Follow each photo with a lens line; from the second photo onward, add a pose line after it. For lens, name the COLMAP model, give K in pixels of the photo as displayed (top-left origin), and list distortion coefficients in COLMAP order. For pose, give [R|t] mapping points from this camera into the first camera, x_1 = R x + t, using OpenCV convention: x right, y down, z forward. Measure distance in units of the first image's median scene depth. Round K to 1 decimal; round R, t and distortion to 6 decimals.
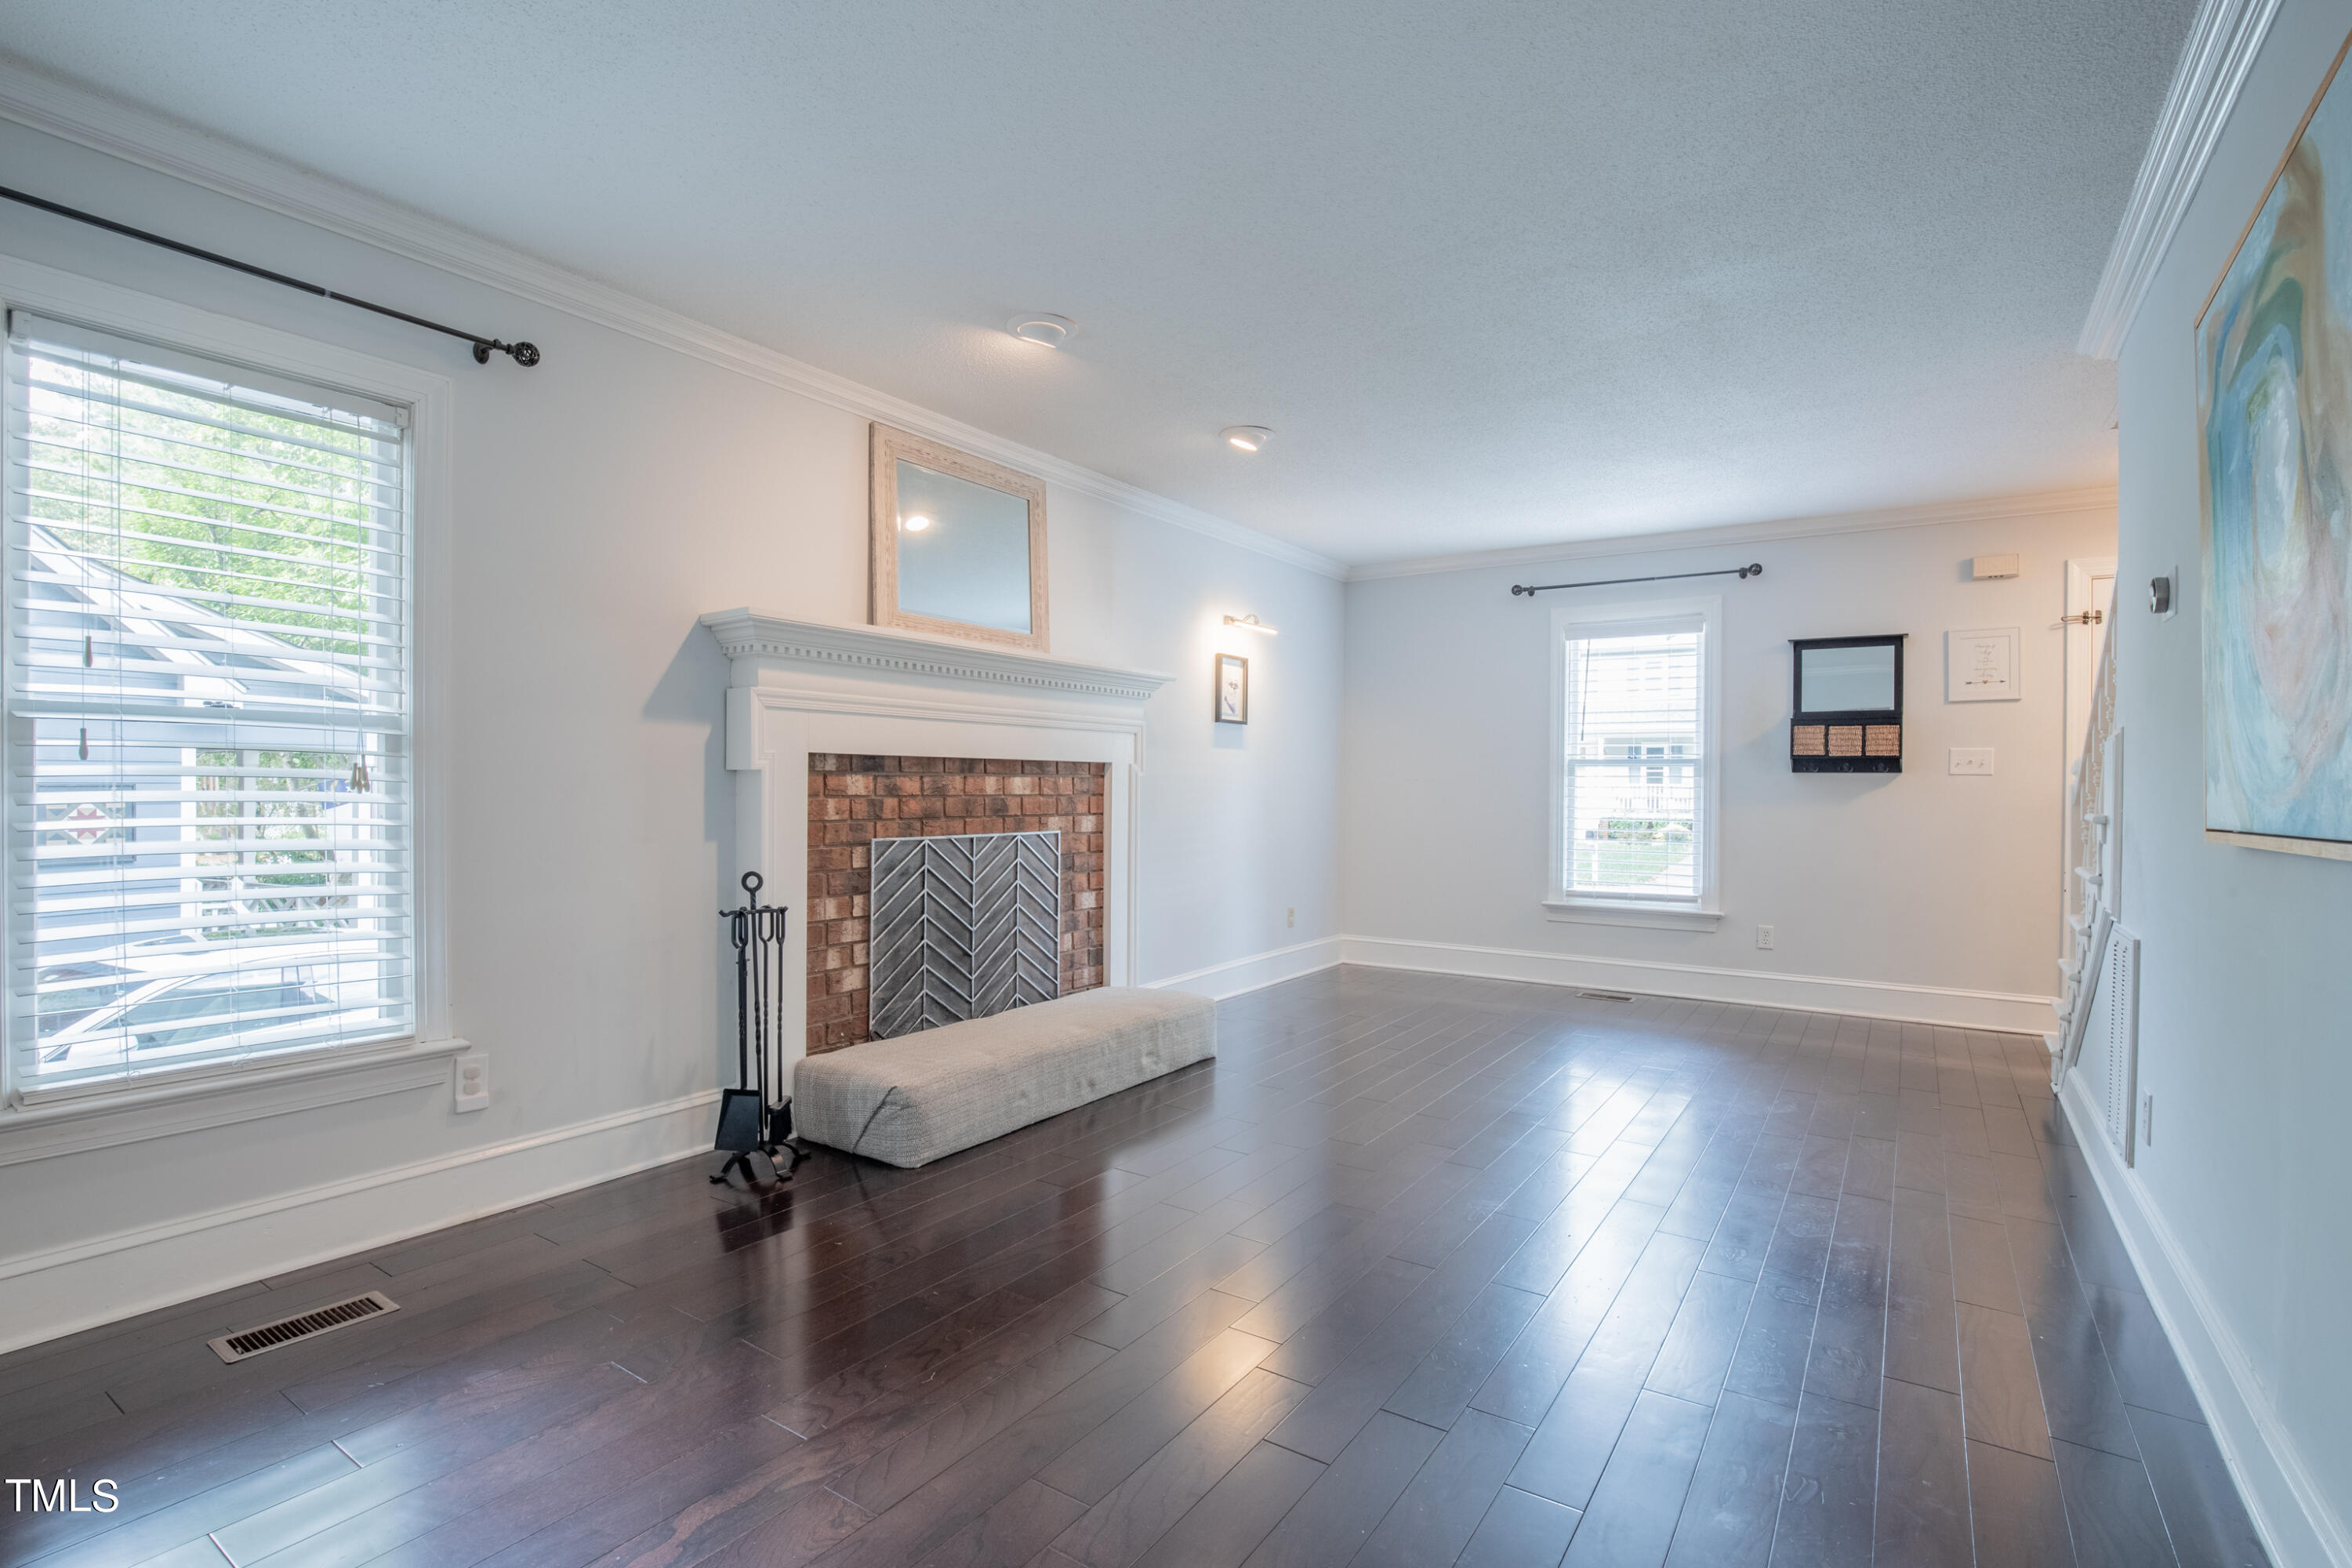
lens RADIAL K [[1098.9, 0, 1189.2], [0, 1098.9, 798.3], [0, 0, 1]] dist [-0.025459, 0.002579]
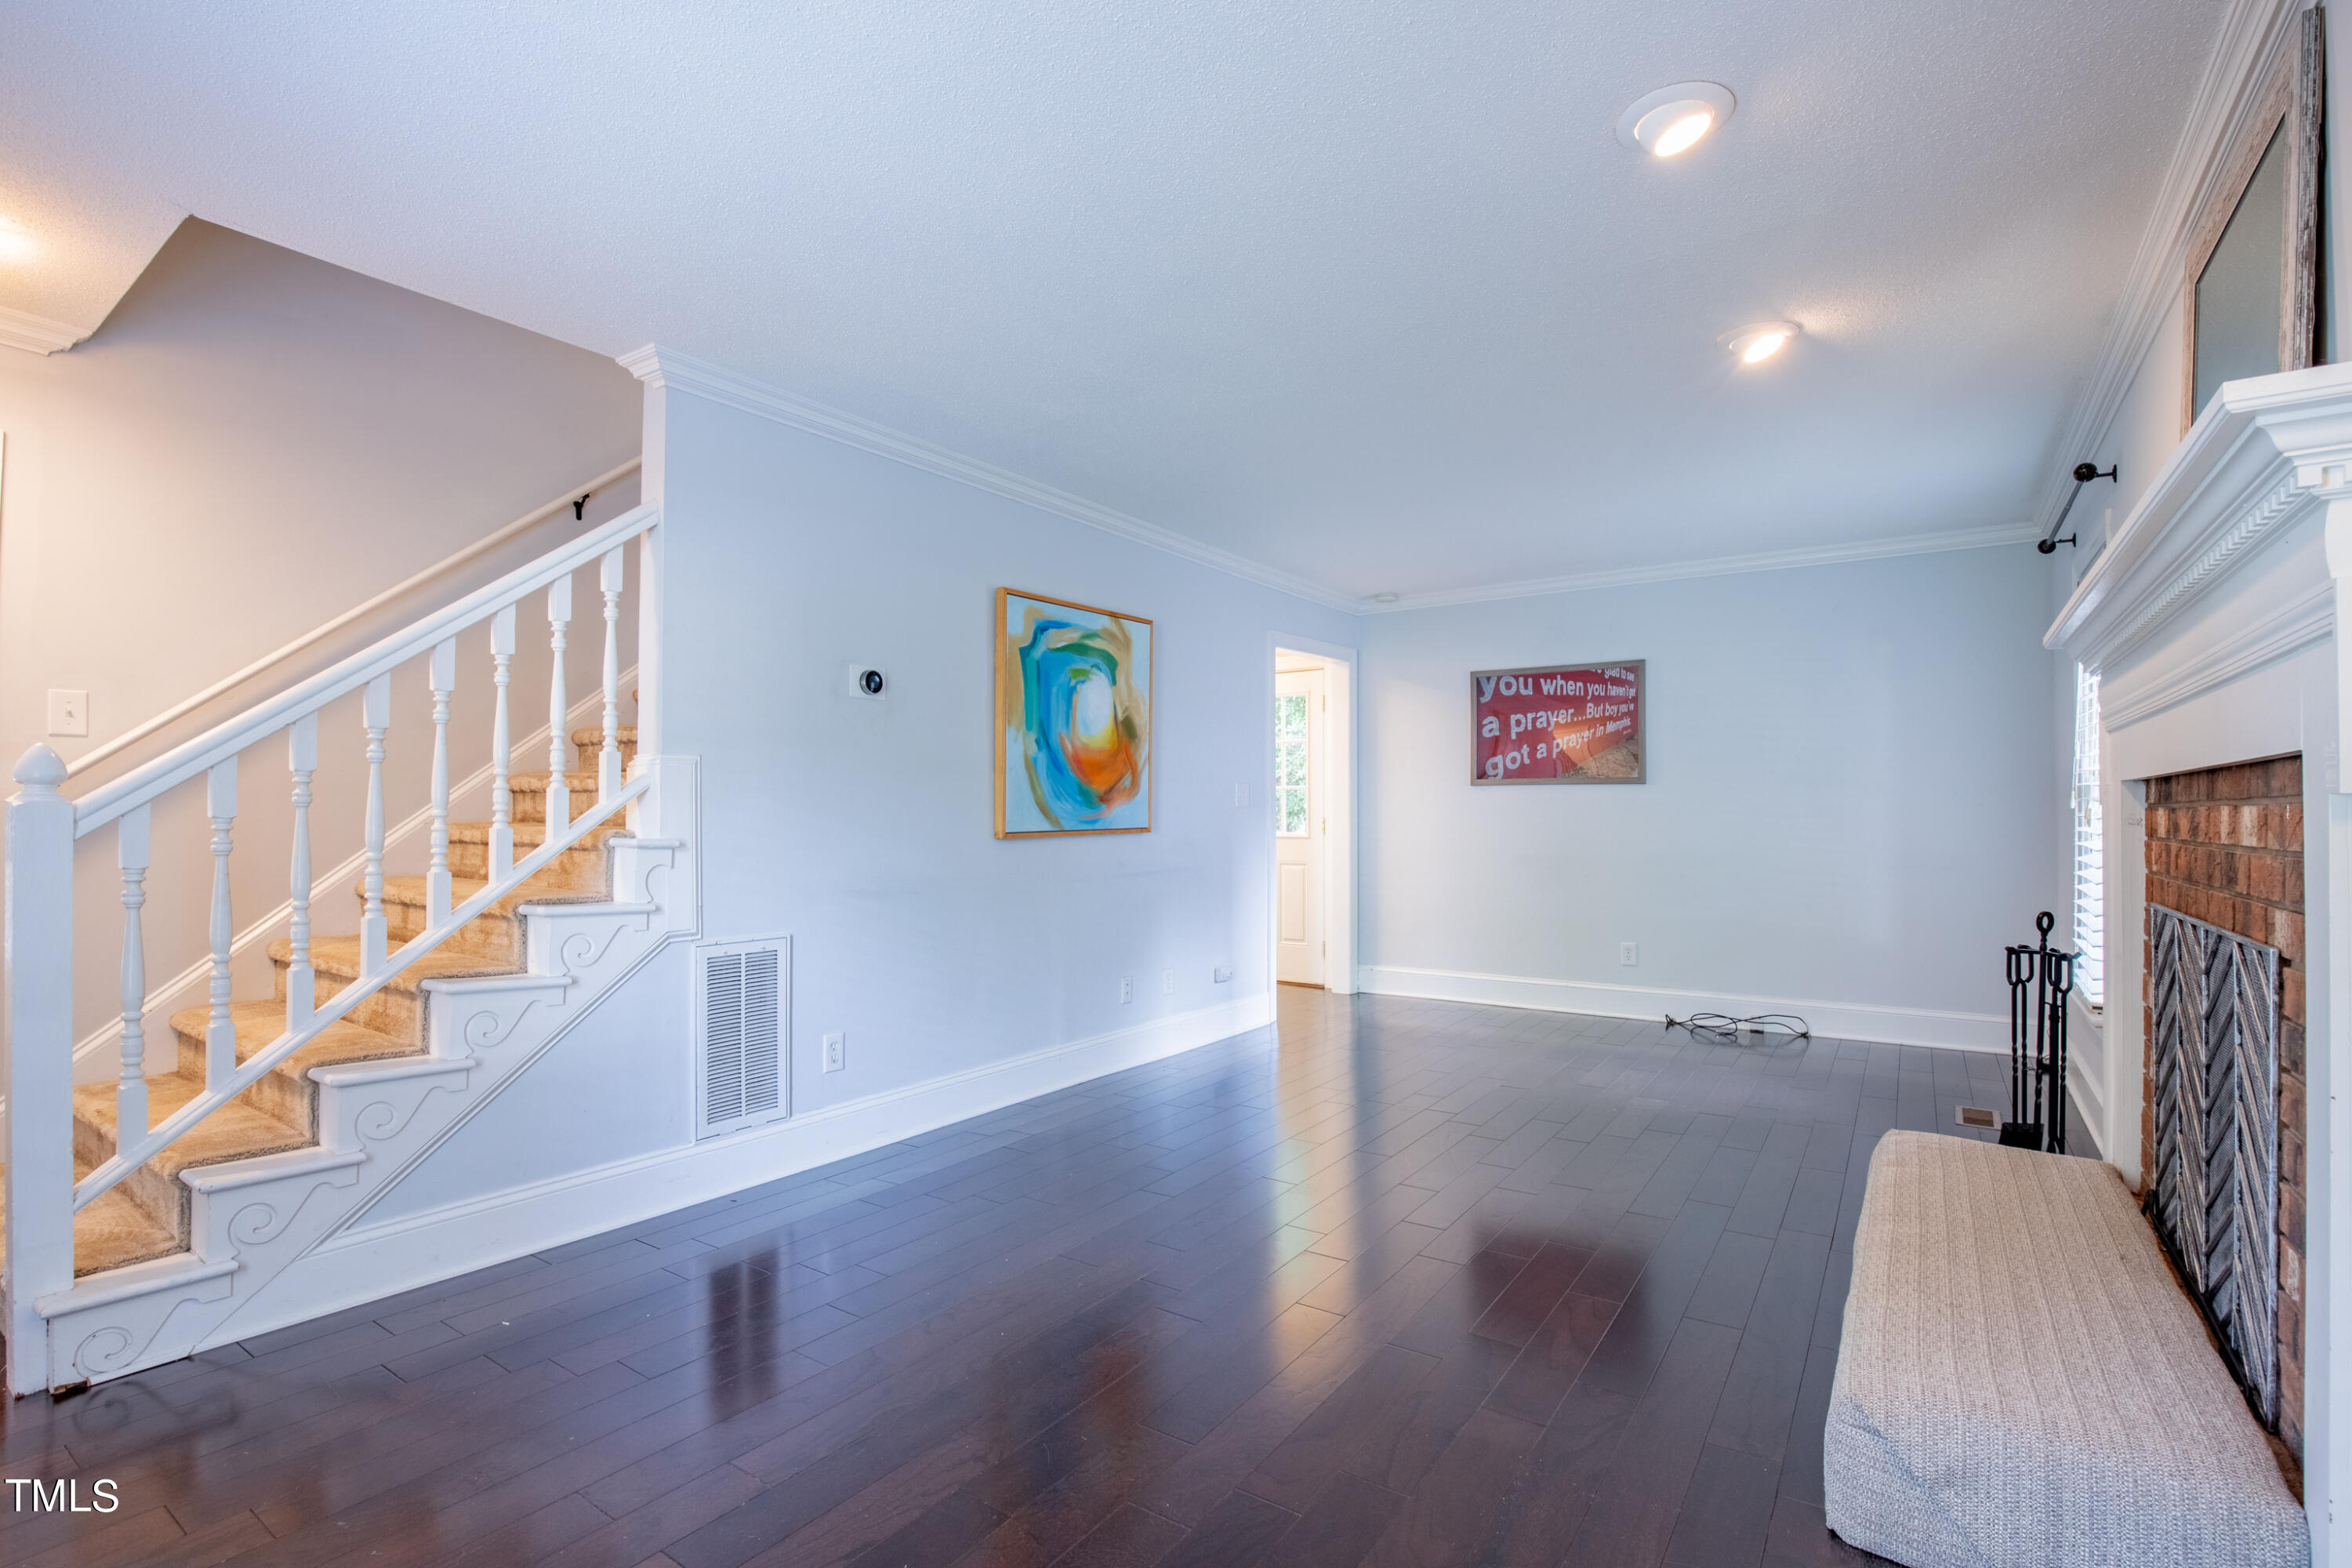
lens RADIAL K [[1098.9, 0, 1148.2], [0, 1098.9, 795.6], [0, 0, 1]] dist [-0.025459, 0.002579]
pose [[-0.999292, -0.008640, 0.036620, 0.280286], [-0.008739, 0.999959, -0.002539, -0.018908], [-0.036596, -0.002857, -0.999326, 1.502437]]
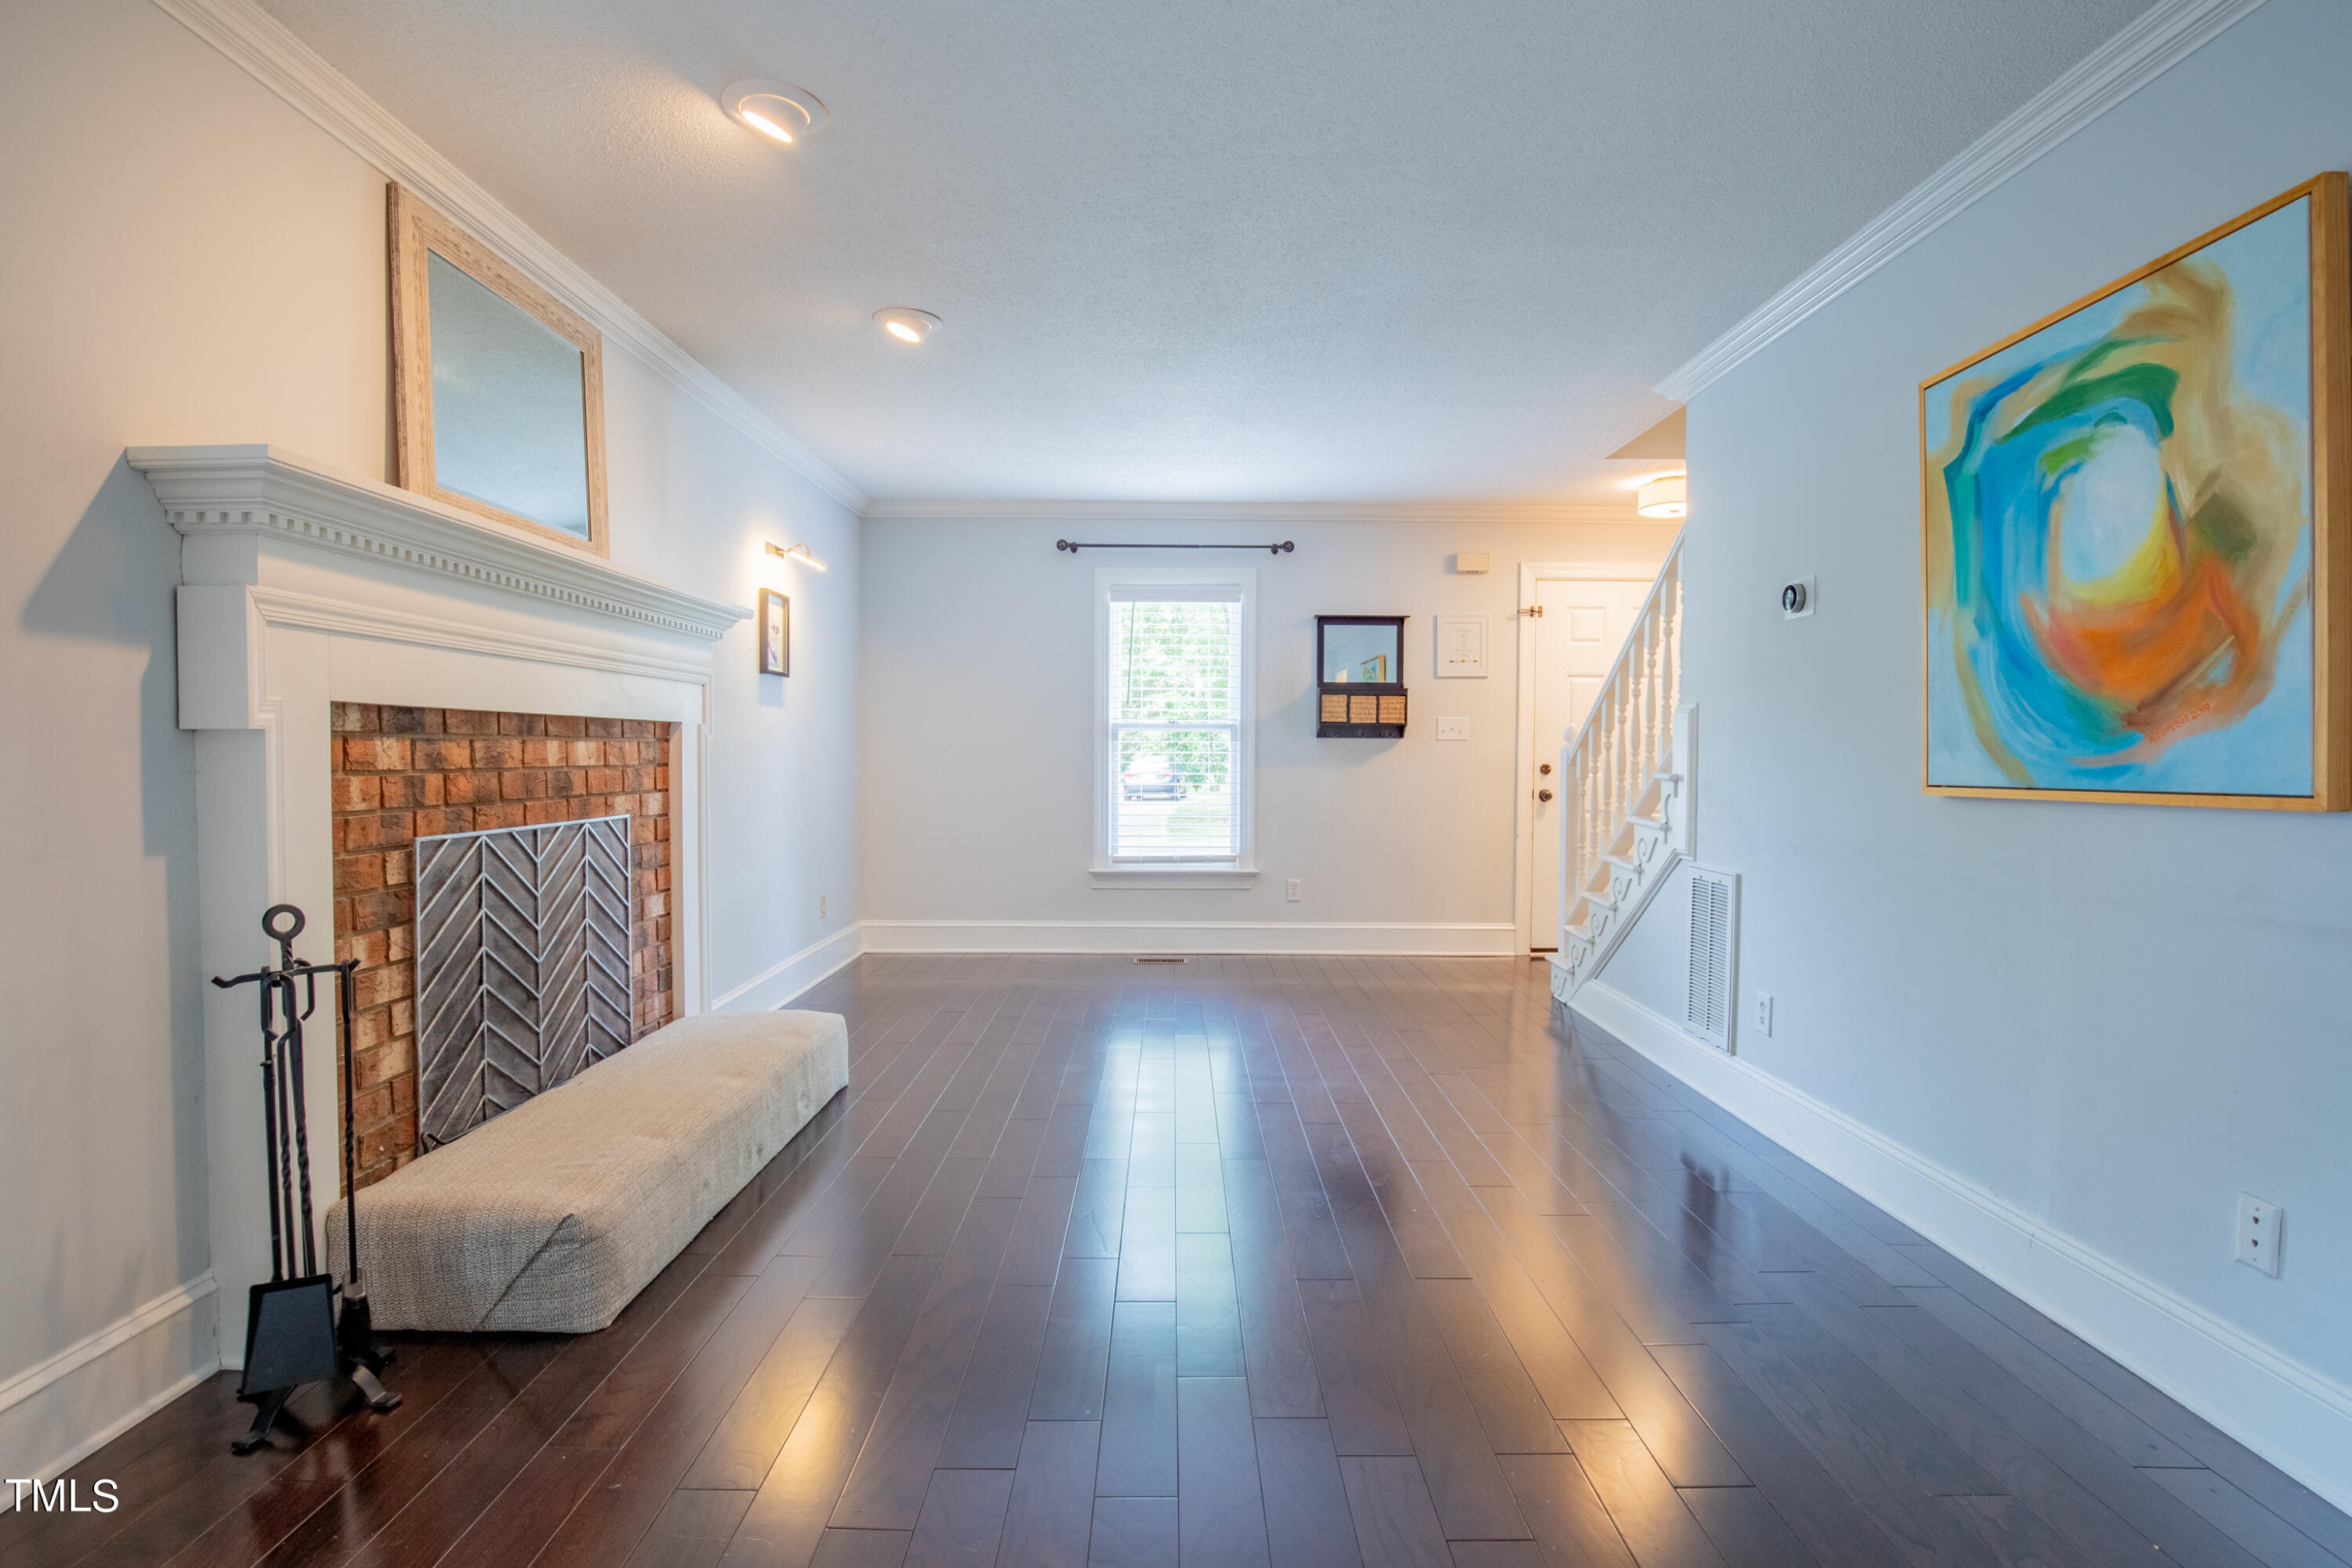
lens RADIAL K [[1130.9, 0, 1175.0], [0, 1130.9, 789.9], [0, 0, 1]] dist [-0.022952, 0.001199]
pose [[0.831527, -0.022446, 0.555031, -0.254363], [0.009048, 0.999598, 0.026870, -0.004164], [-0.555411, -0.017321, 0.831396, 0.188574]]
